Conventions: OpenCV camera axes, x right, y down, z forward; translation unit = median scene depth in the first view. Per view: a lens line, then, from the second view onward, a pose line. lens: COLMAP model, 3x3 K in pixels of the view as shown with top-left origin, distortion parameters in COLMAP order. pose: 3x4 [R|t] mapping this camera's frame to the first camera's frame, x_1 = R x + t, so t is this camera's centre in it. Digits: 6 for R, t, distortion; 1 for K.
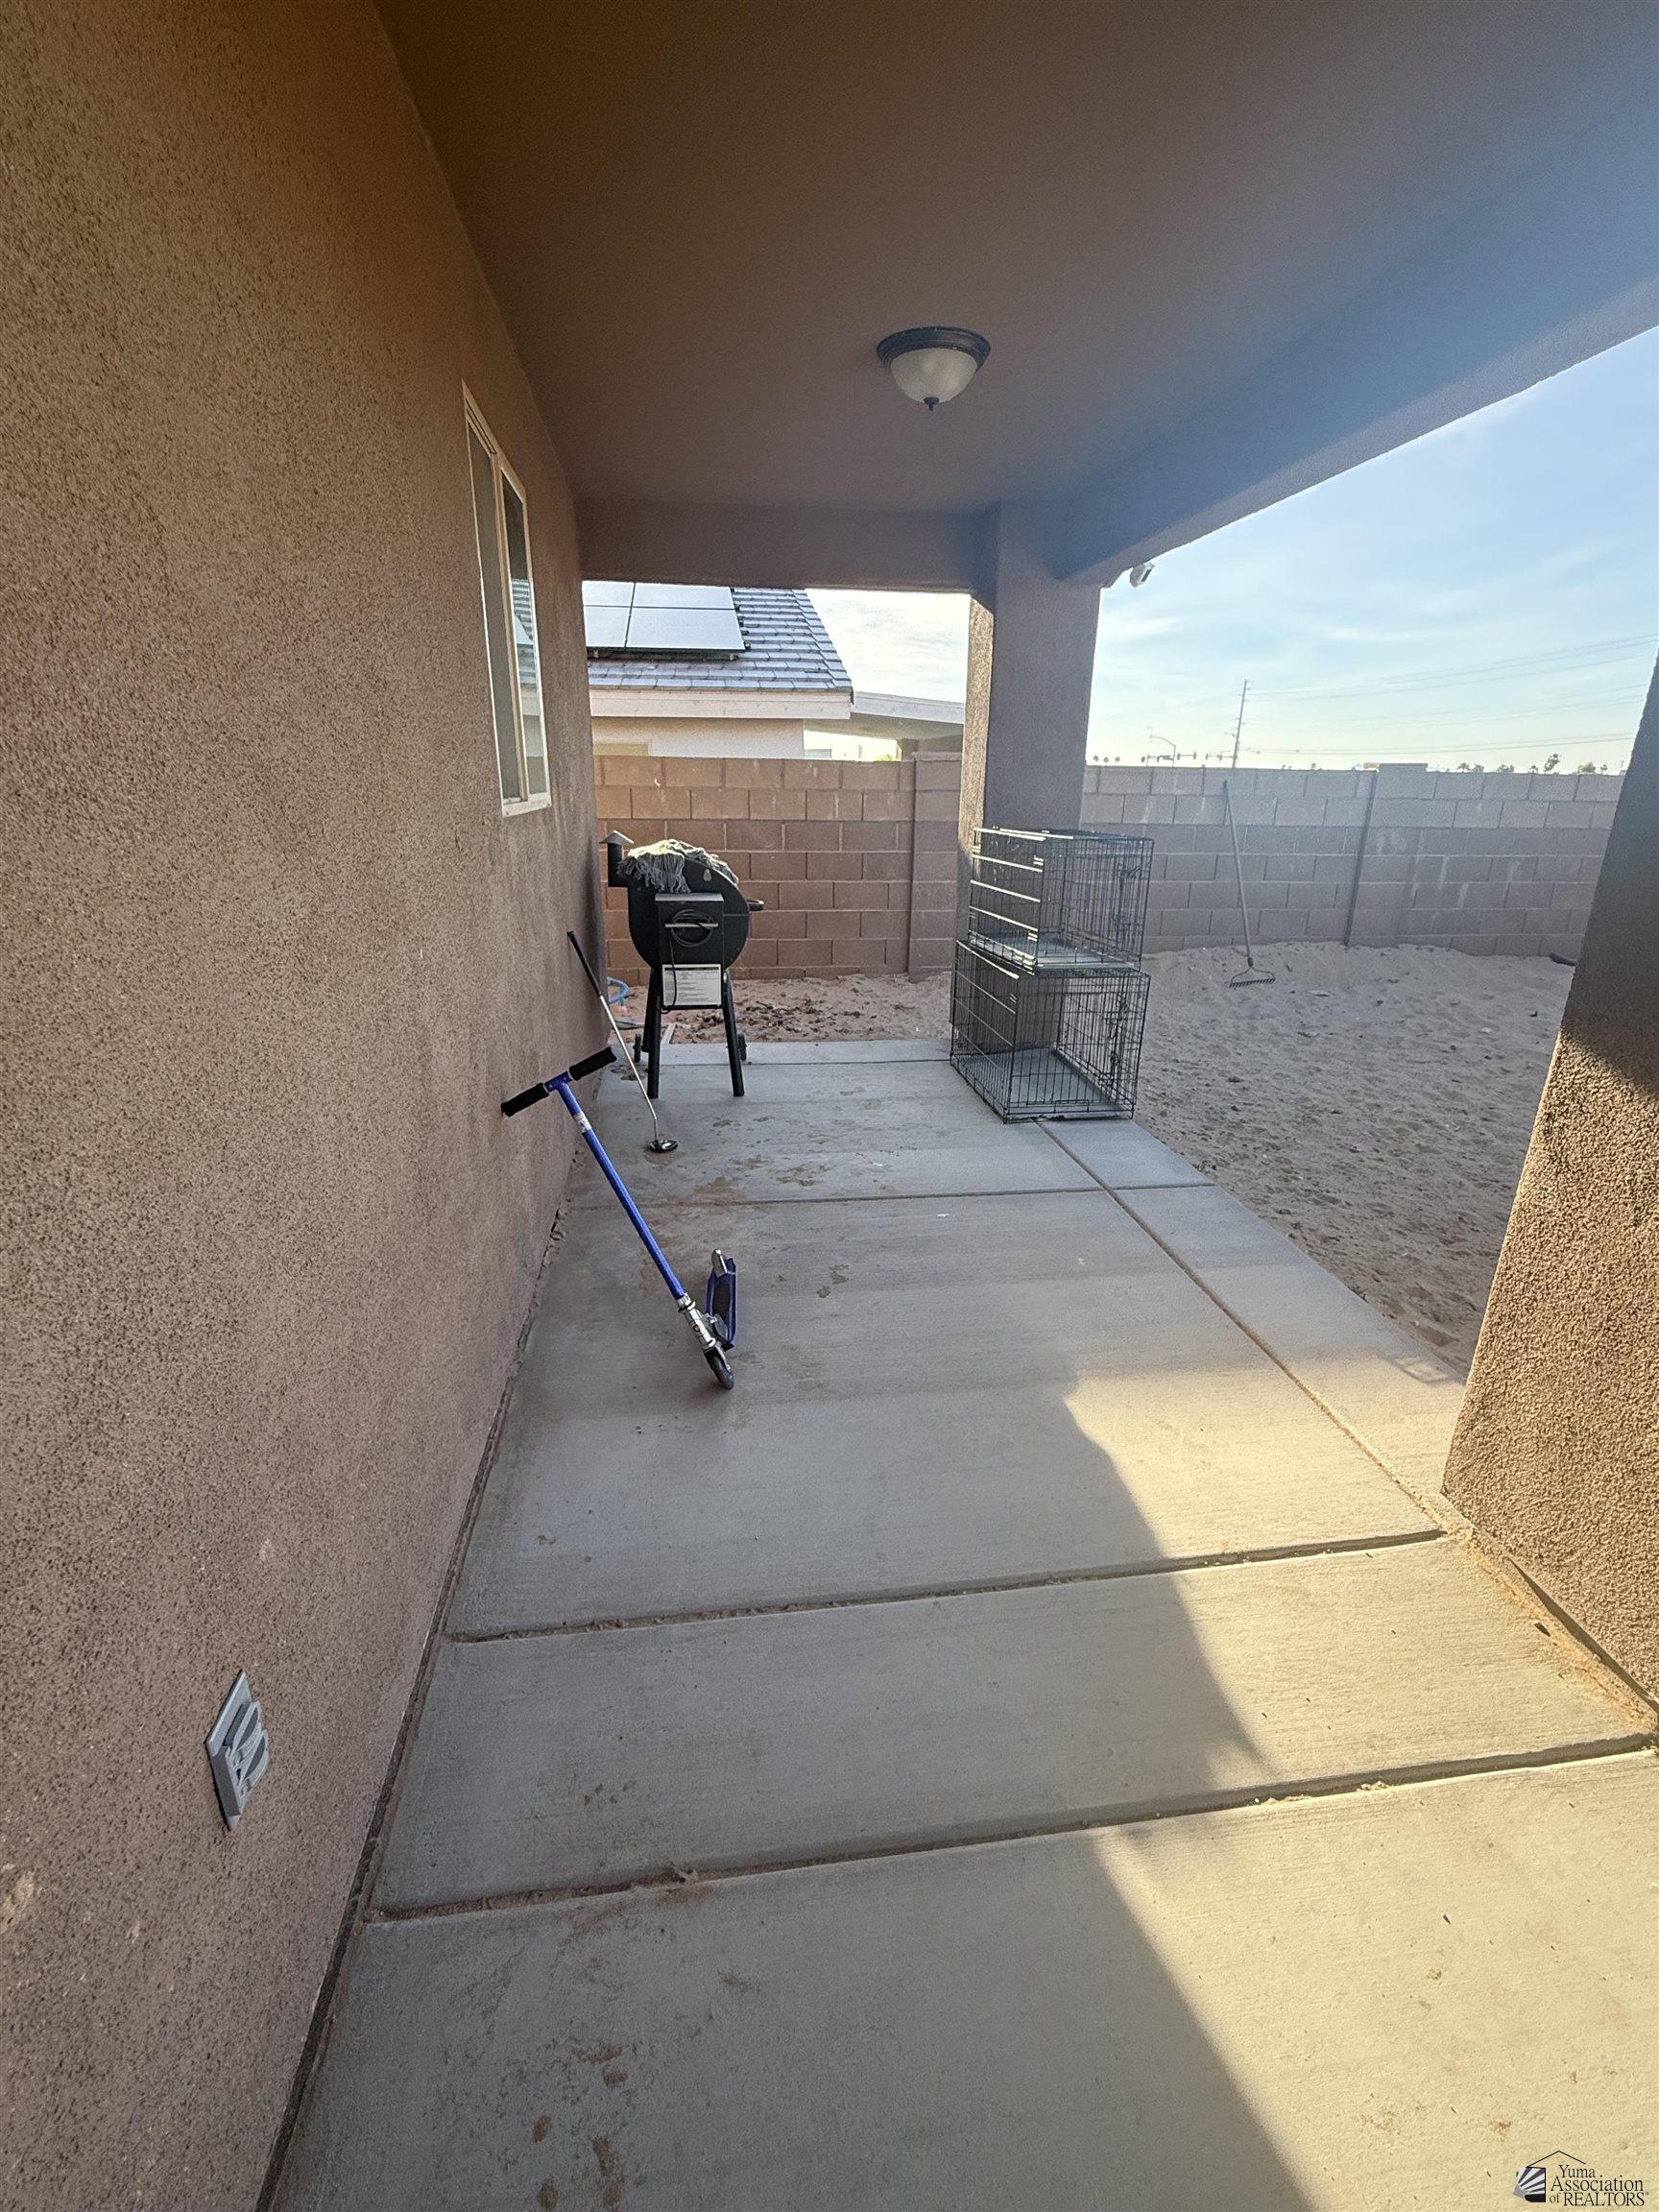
lens RADIAL K [[976.7, 0, 829.5], [0, 976.7, 1106.0], [0, 0, 1]] dist [-0.002488, -0.000340]
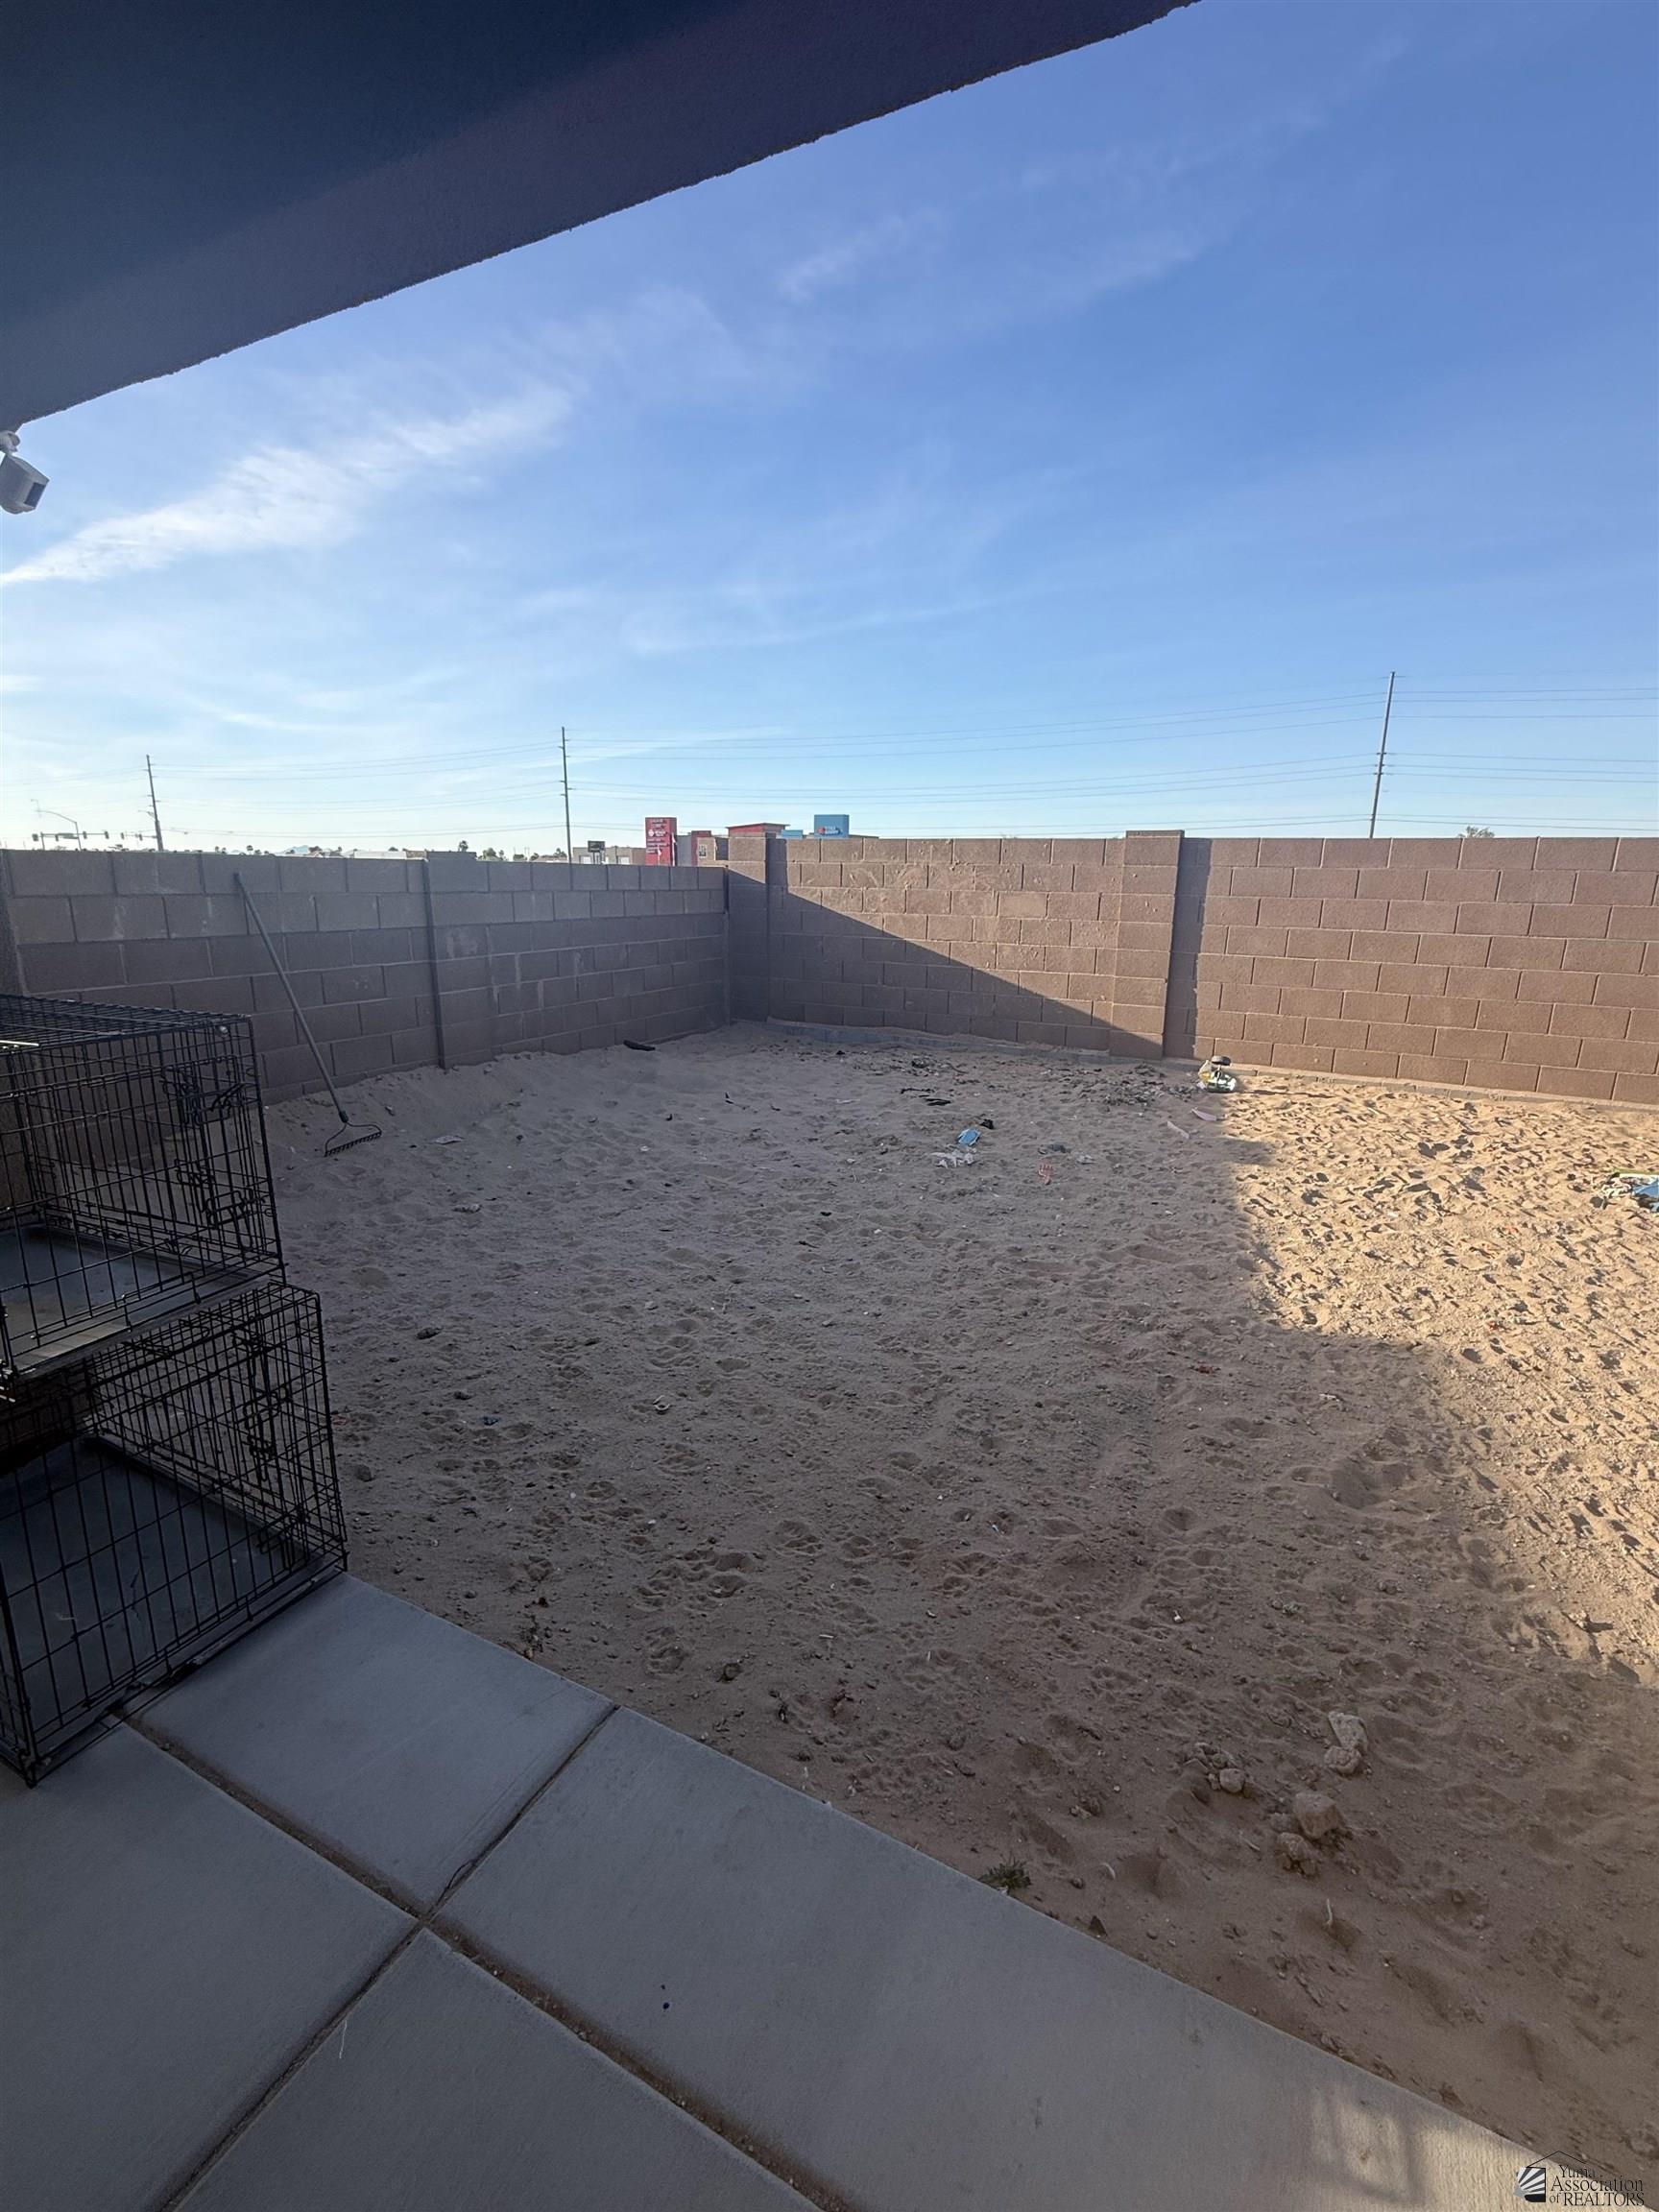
lens RADIAL K [[976.7, 0, 829.5], [0, 976.7, 1106.0], [0, 0, 1]] dist [-0.002488, -0.000340]
pose [[0.573417, -0.195457, 0.795606, 0.061867], [0.256305, 0.965175, 0.052389, -0.100657], [-0.778139, 0.173878, 0.603545, 0.277848]]
